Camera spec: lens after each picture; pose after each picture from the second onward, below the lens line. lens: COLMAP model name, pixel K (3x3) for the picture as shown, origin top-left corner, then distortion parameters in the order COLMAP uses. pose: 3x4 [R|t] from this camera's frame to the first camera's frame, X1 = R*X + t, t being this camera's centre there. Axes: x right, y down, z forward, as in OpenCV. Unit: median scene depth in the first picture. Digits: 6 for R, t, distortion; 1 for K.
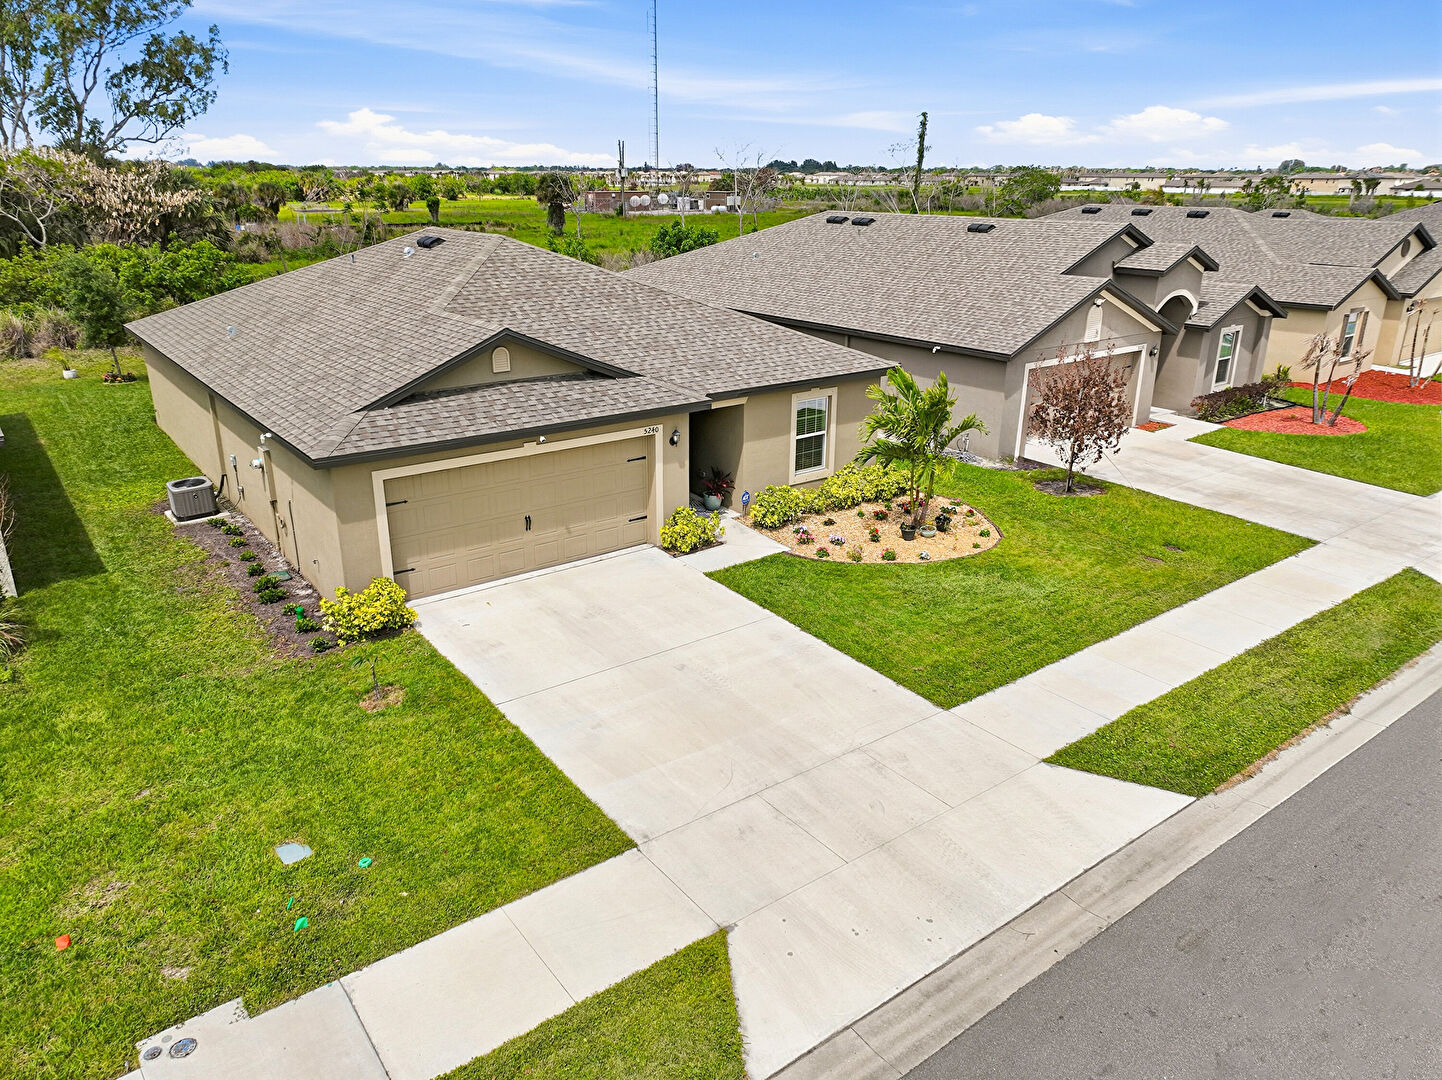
lens RADIAL K [[1012.1, 0, 720.5], [0, 1012.1, 537.4], [0, 0, 1]] dist [0.003372, 0.008068]
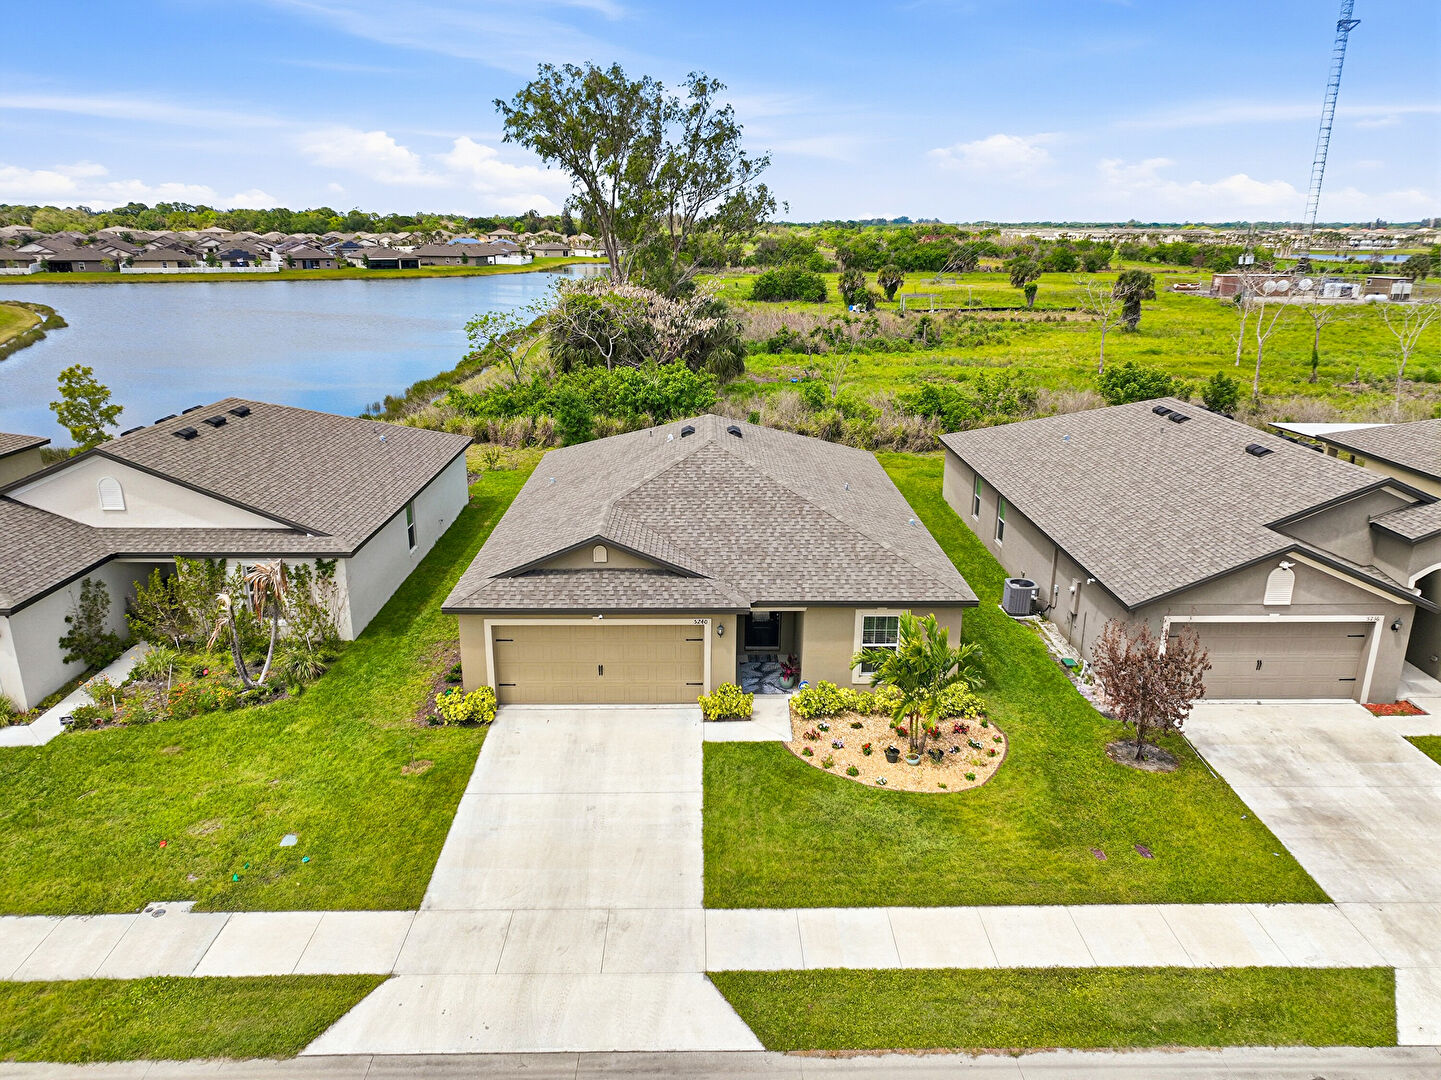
lens RADIAL K [[1011.4, 0, 719.8], [0, 1011.4, 535.5], [0, 0, 1]] dist [0.003372, 0.008068]
pose [[0.807759, 0.171783, -0.563929, 0.687578], [-0.199416, 0.979831, 0.012835, -0.243944], [0.554760, 0.102089, 0.825724, -0.073926]]
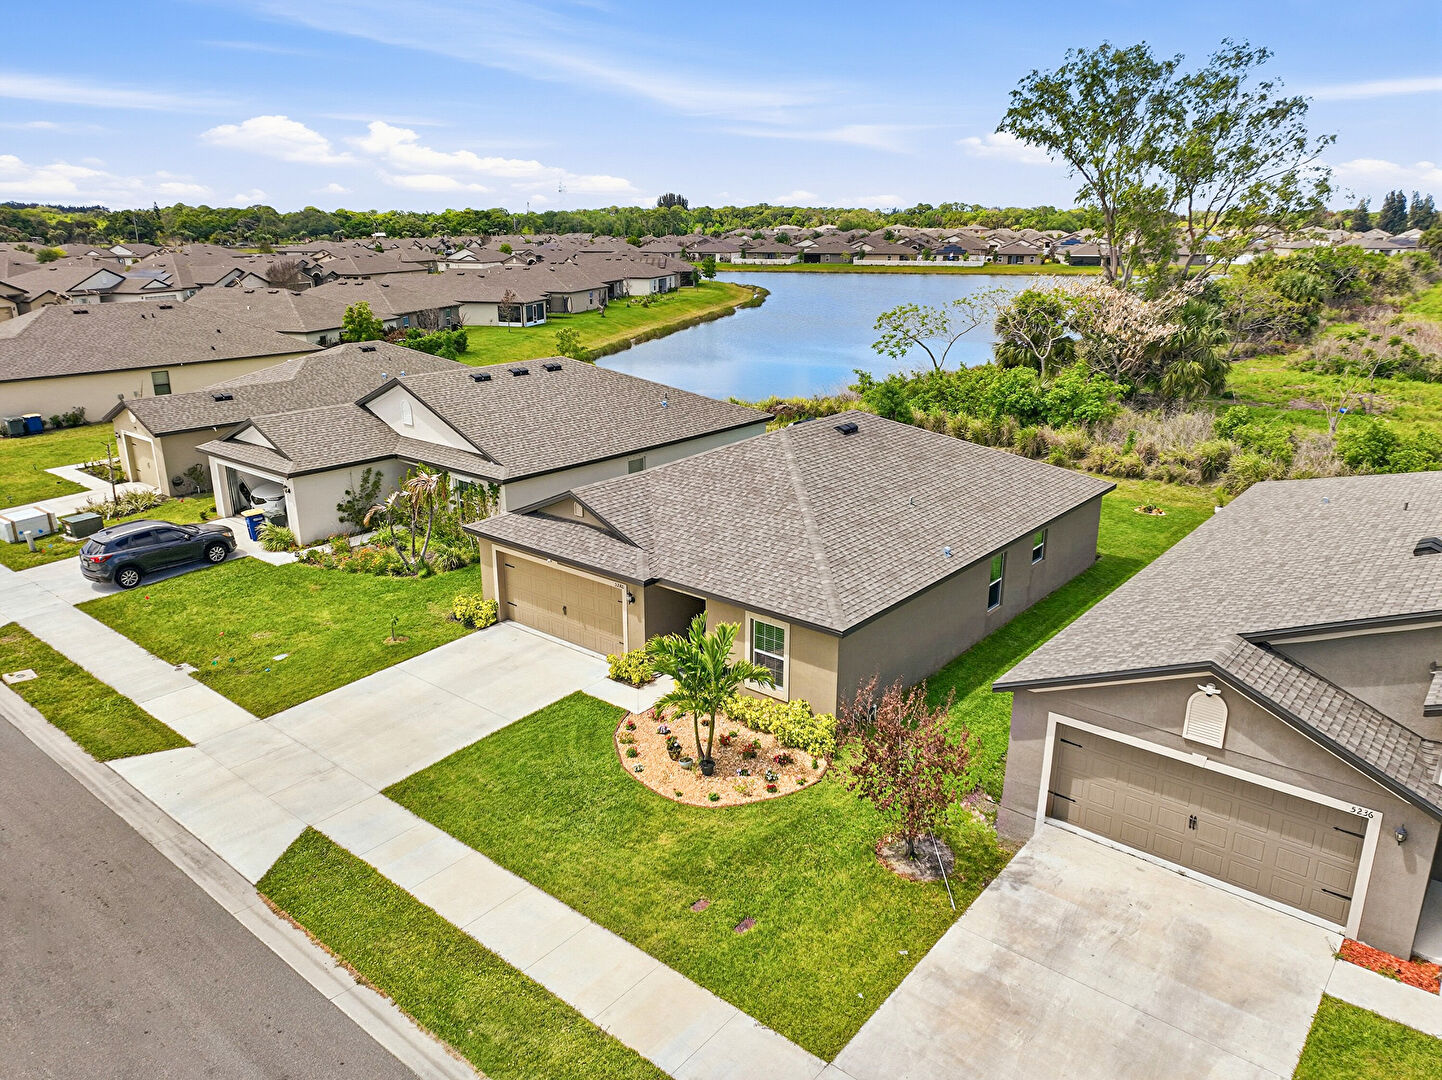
lens RADIAL K [[1012.1, 0, 720.0], [0, 1012.1, 544.5], [0, 0, 1]] dist [0.003372, 0.008068]
pose [[0.228044, 0.292444, -0.928694, 1.277684], [-0.327948, 0.921163, 0.209544, -0.510702], [0.916758, 0.256778, 0.305972, 0.709541]]
